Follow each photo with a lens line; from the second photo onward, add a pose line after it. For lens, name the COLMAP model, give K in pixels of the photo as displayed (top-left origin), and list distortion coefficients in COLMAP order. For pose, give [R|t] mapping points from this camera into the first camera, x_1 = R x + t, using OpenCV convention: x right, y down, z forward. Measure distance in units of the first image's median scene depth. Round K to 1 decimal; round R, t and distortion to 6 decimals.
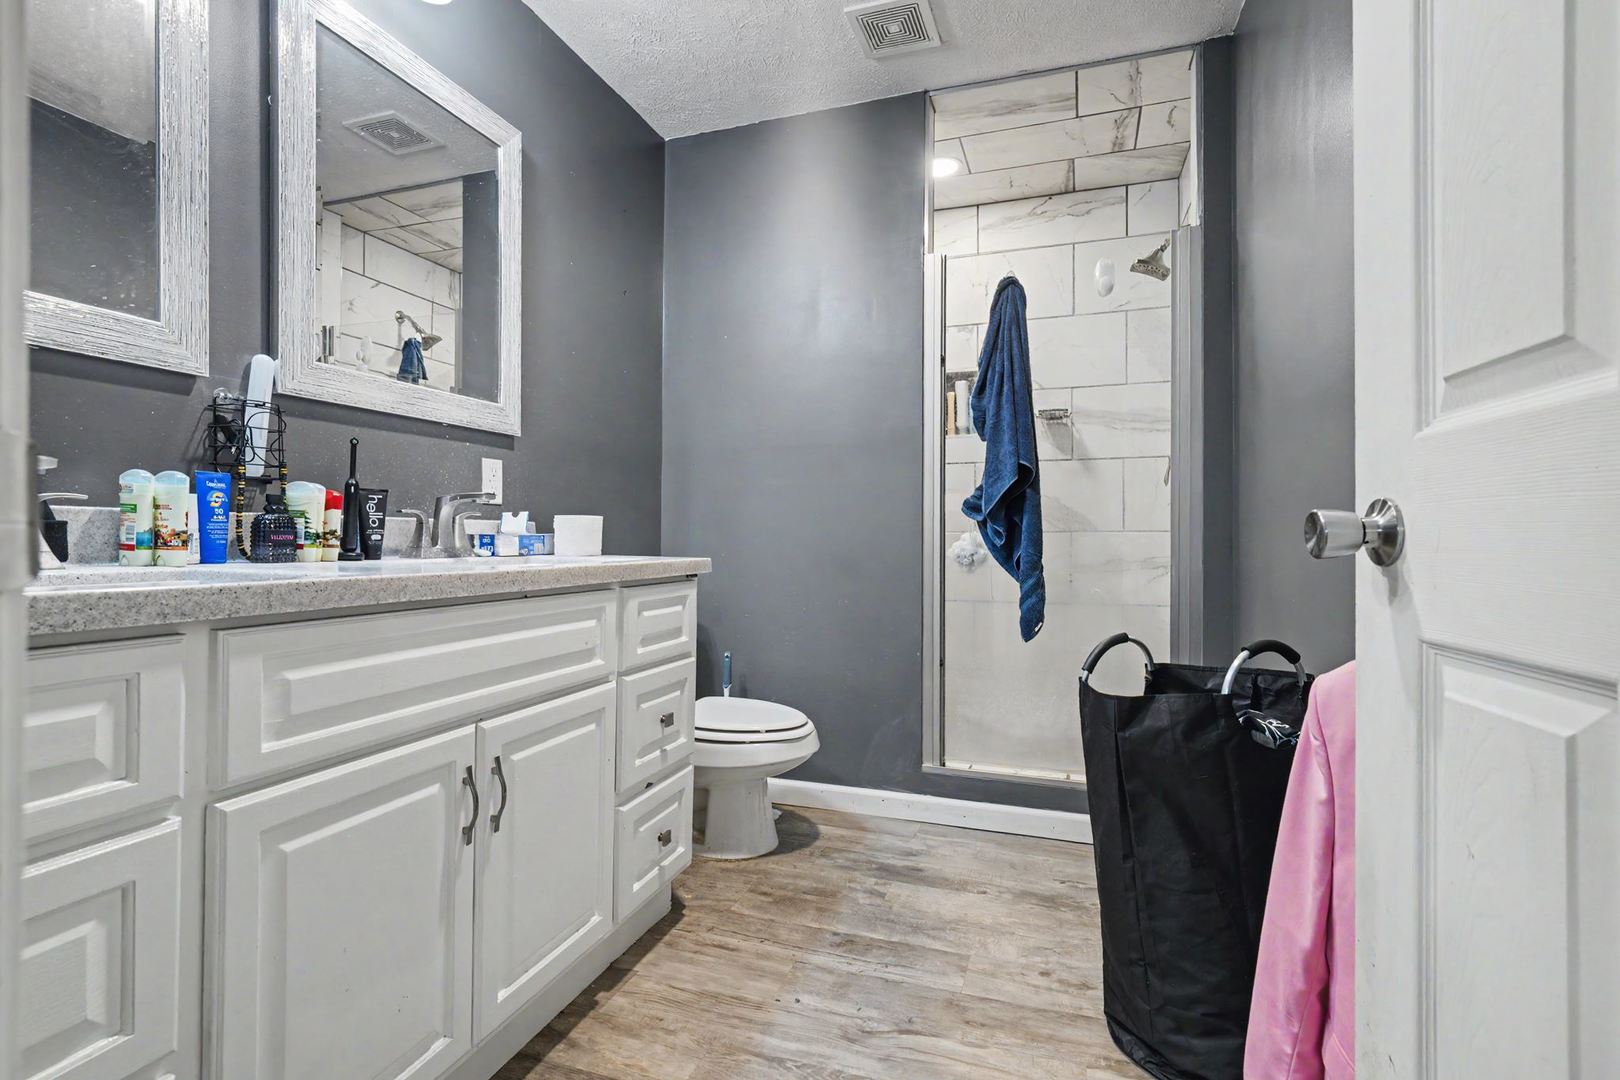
lens RADIAL K [[750.6, 0, 817.2], [0, 750.6, 531.5], [0, 0, 1]] dist [-0.005978, -0.000446]
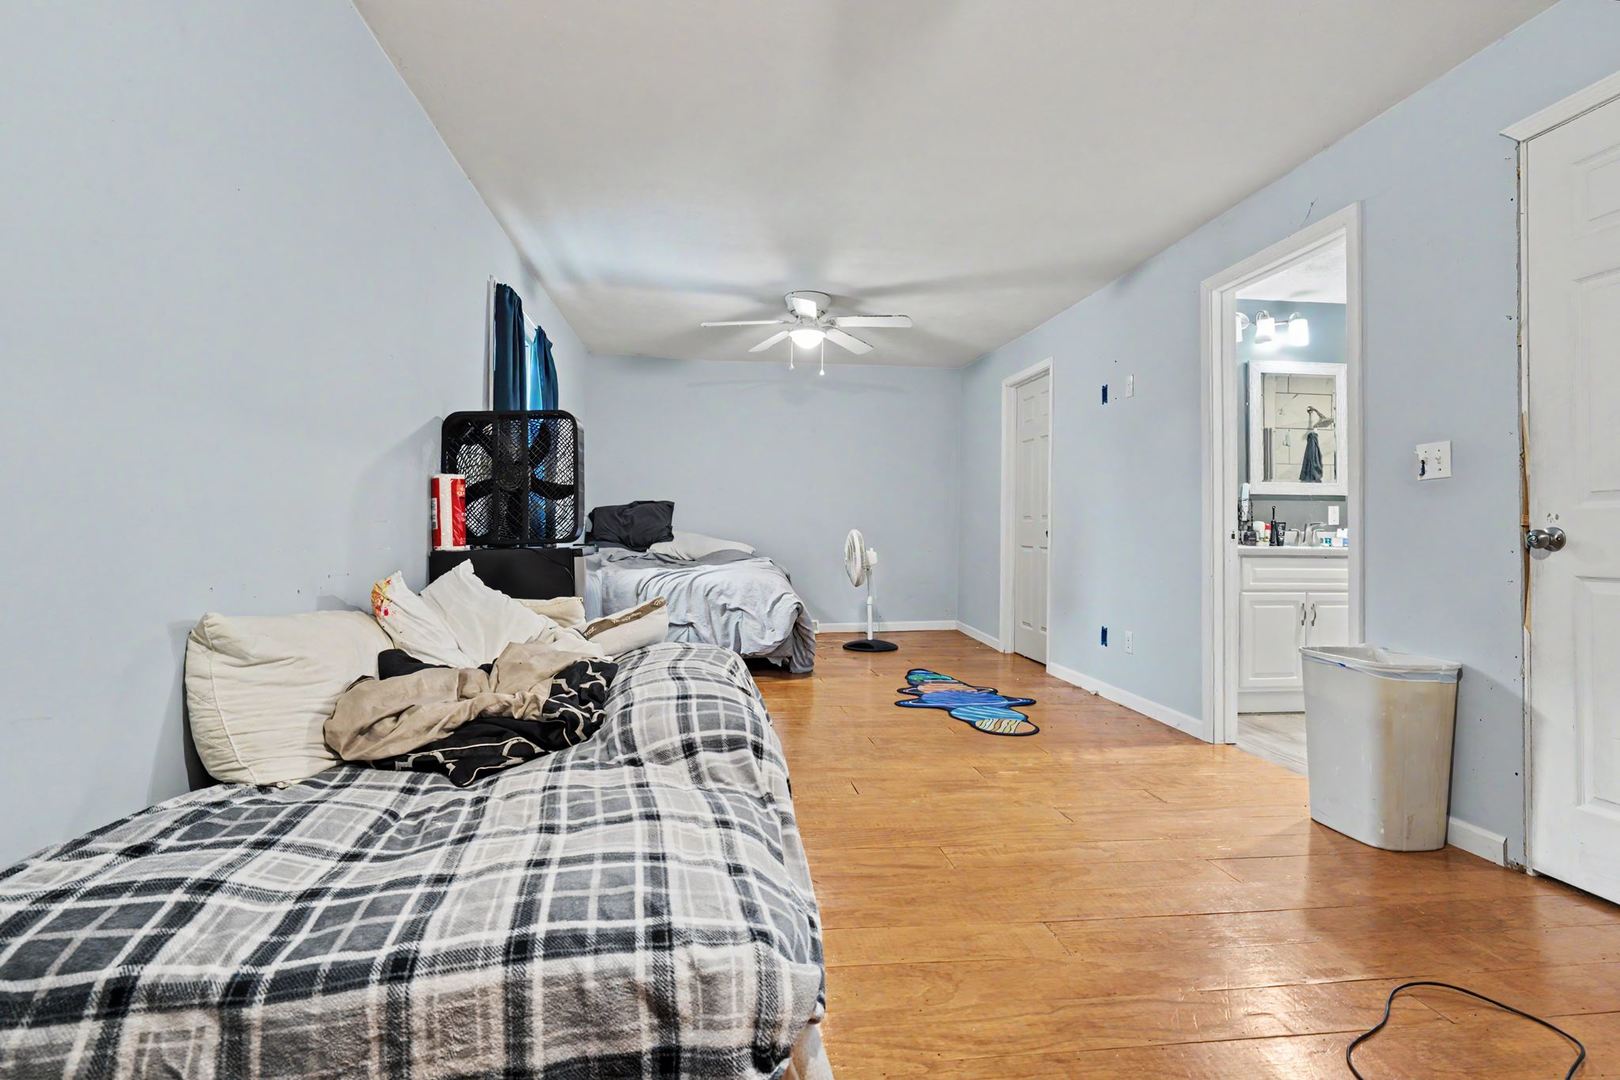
lens RADIAL K [[750.6, 0, 814.9], [0, 750.6, 531.5], [0, 0, 1]] dist [-0.005978, -0.000446]
pose [[0.425505, -0.001458, -0.904955, 1.372067], [0.000032, 0.999999, -0.001596, -0.016843], [0.904956, 0.000650, 0.425505, -2.029223]]
